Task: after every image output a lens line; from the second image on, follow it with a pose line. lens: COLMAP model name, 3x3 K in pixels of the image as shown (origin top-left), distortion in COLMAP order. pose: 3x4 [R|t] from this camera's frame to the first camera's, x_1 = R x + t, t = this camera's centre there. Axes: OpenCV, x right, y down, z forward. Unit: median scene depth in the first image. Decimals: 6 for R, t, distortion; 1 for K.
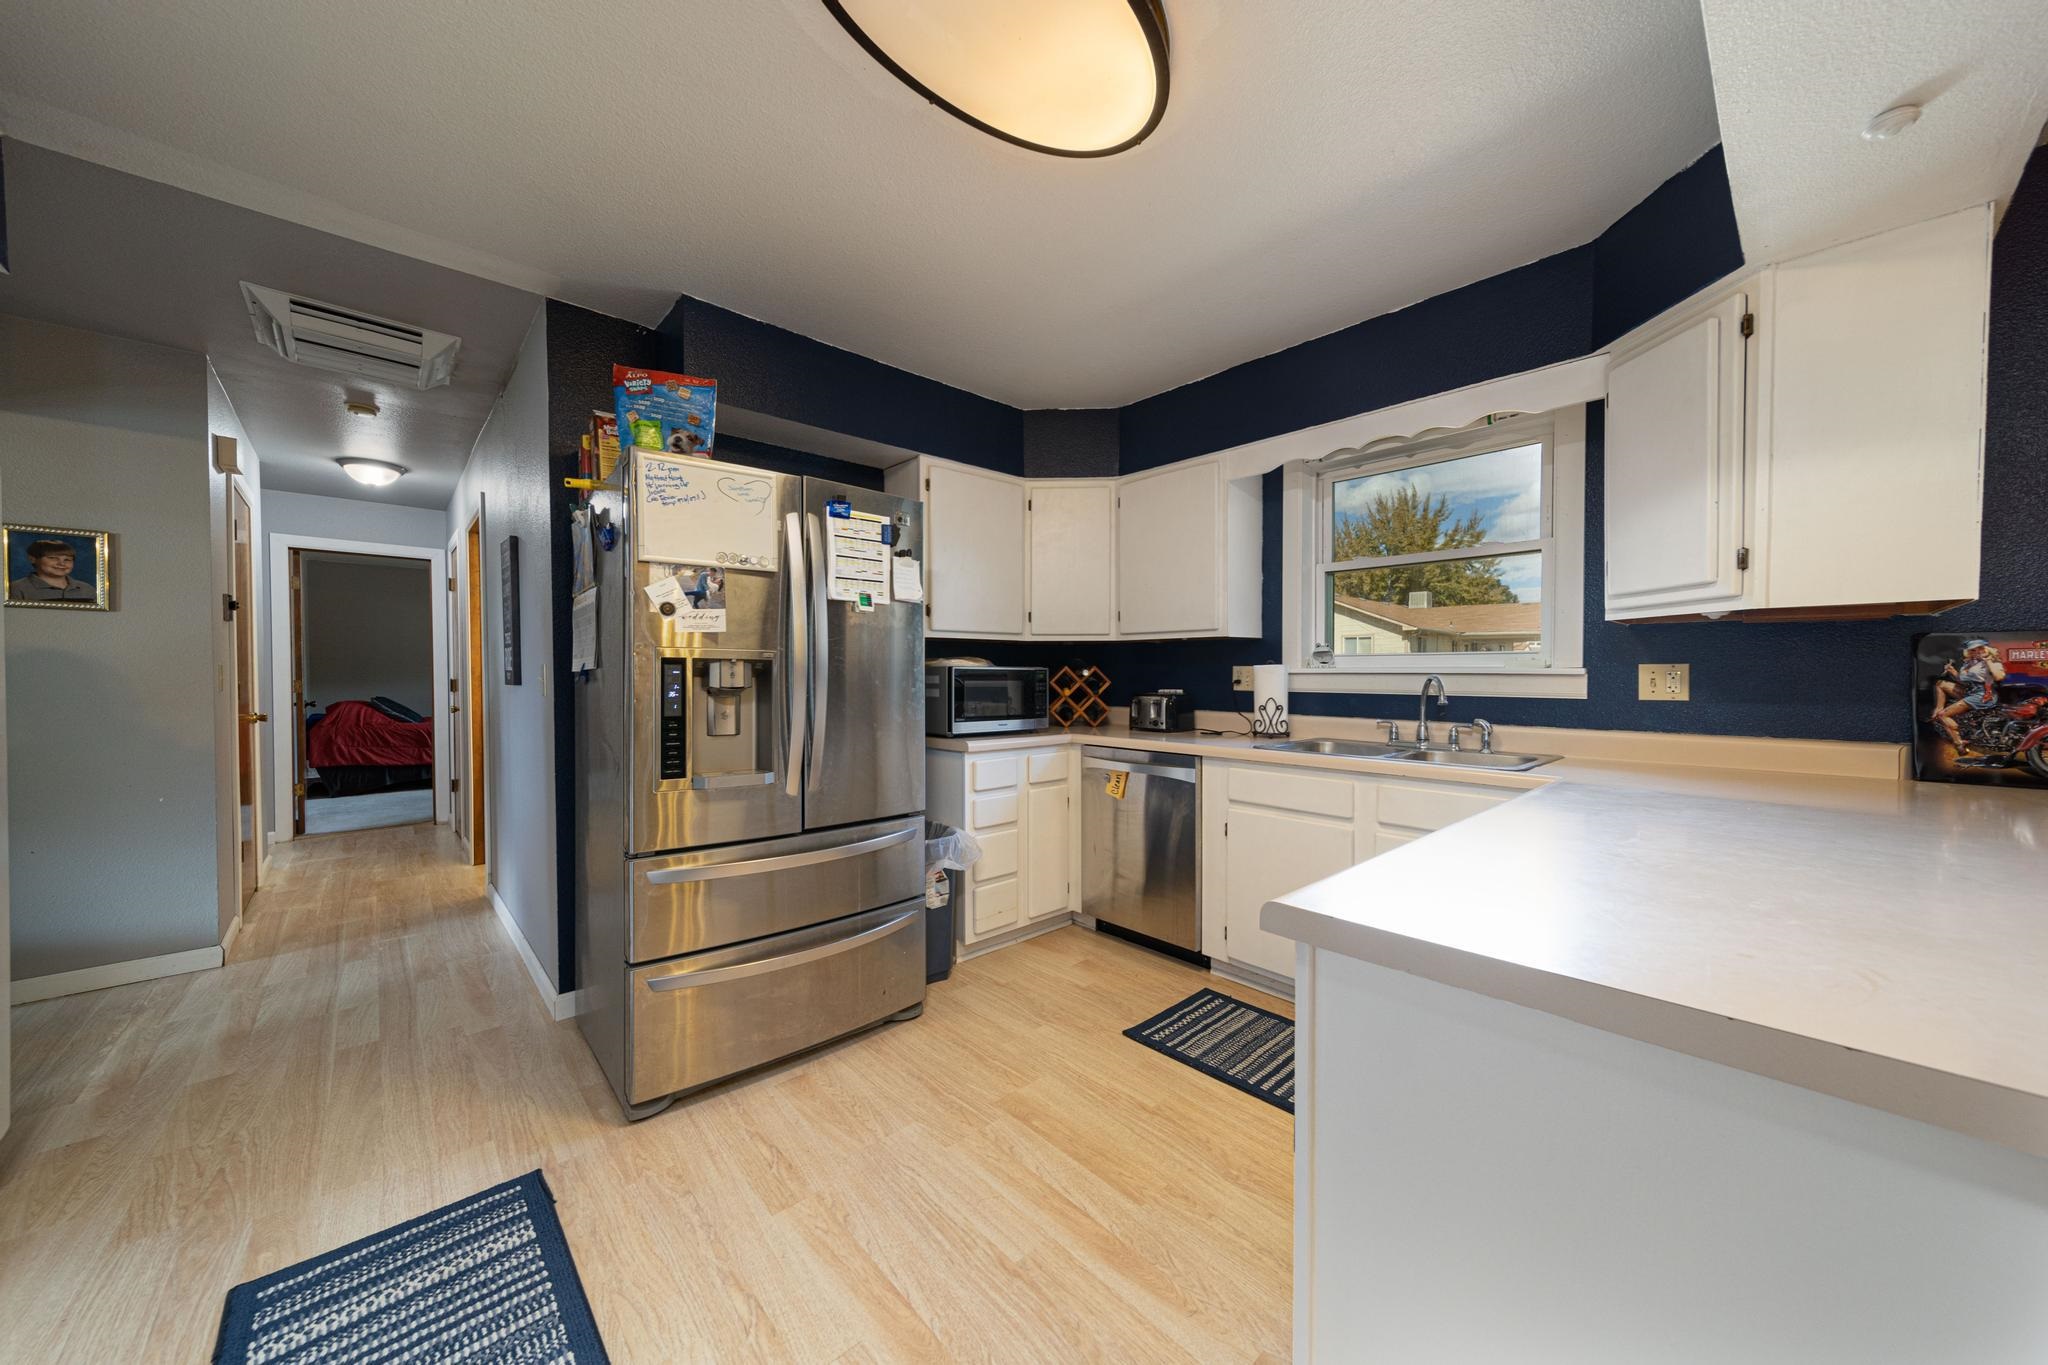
lens RADIAL K [[709.8, 0, 1022.0], [0, 709.8, 682.8], [0, 0, 1]] dist [0.000876, 0.000000]
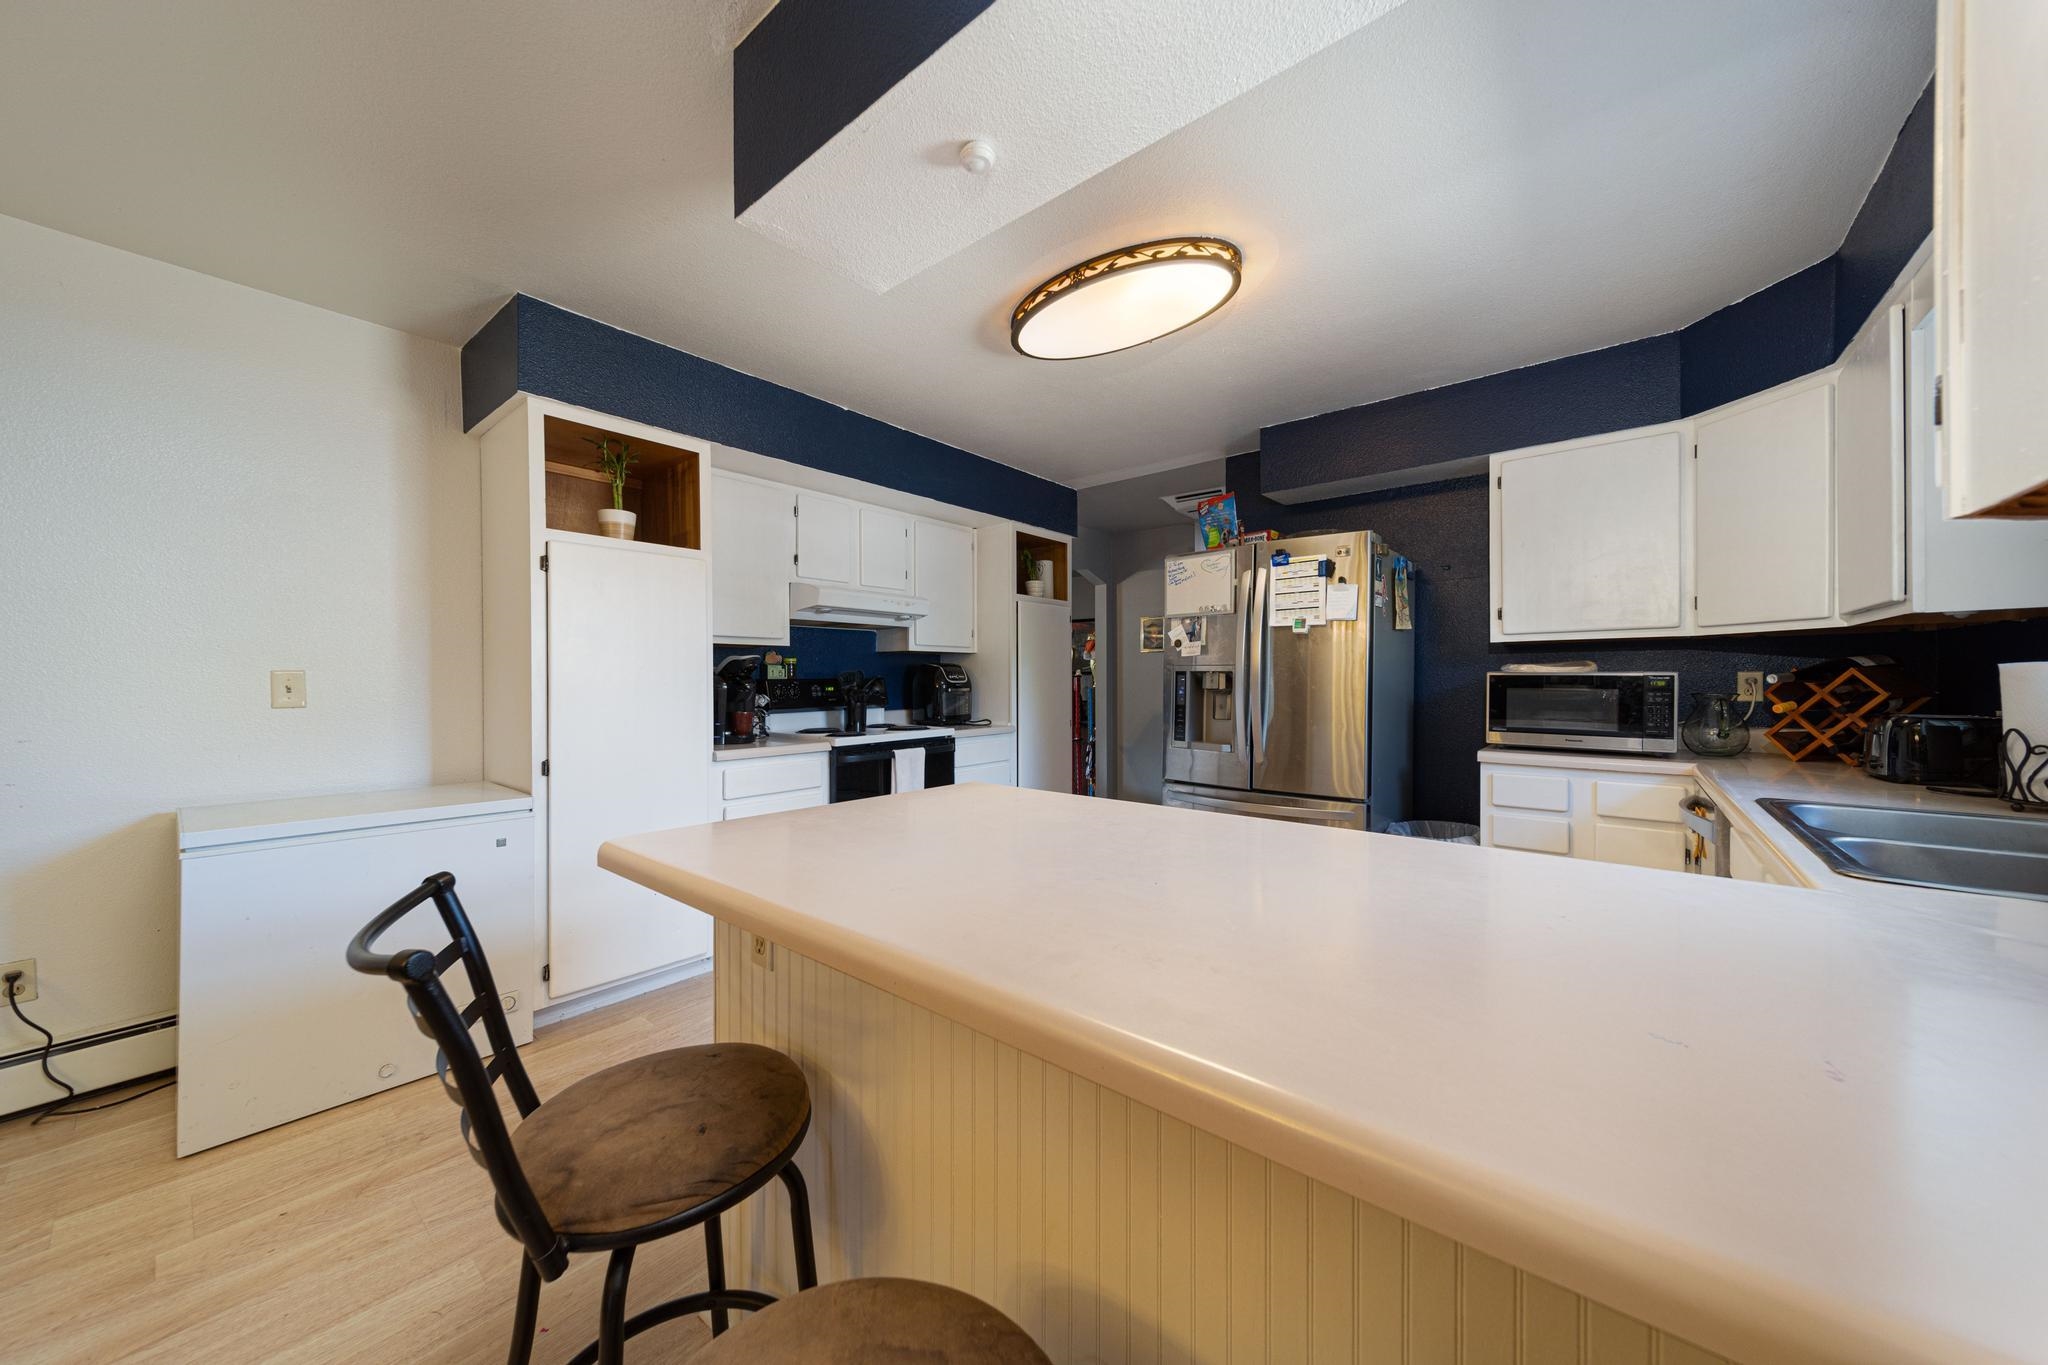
lens RADIAL K [[709.8, 0, 1020.4], [0, 709.8, 680.7], [0, 0, 1]] dist [0.000876, 0.000000]
pose [[0.132760, 0.002347, -0.991145, 1.014494], [-0.011755, 0.999931, 0.000793, -0.007065], [0.991078, 0.011546, 0.132778, 0.323105]]
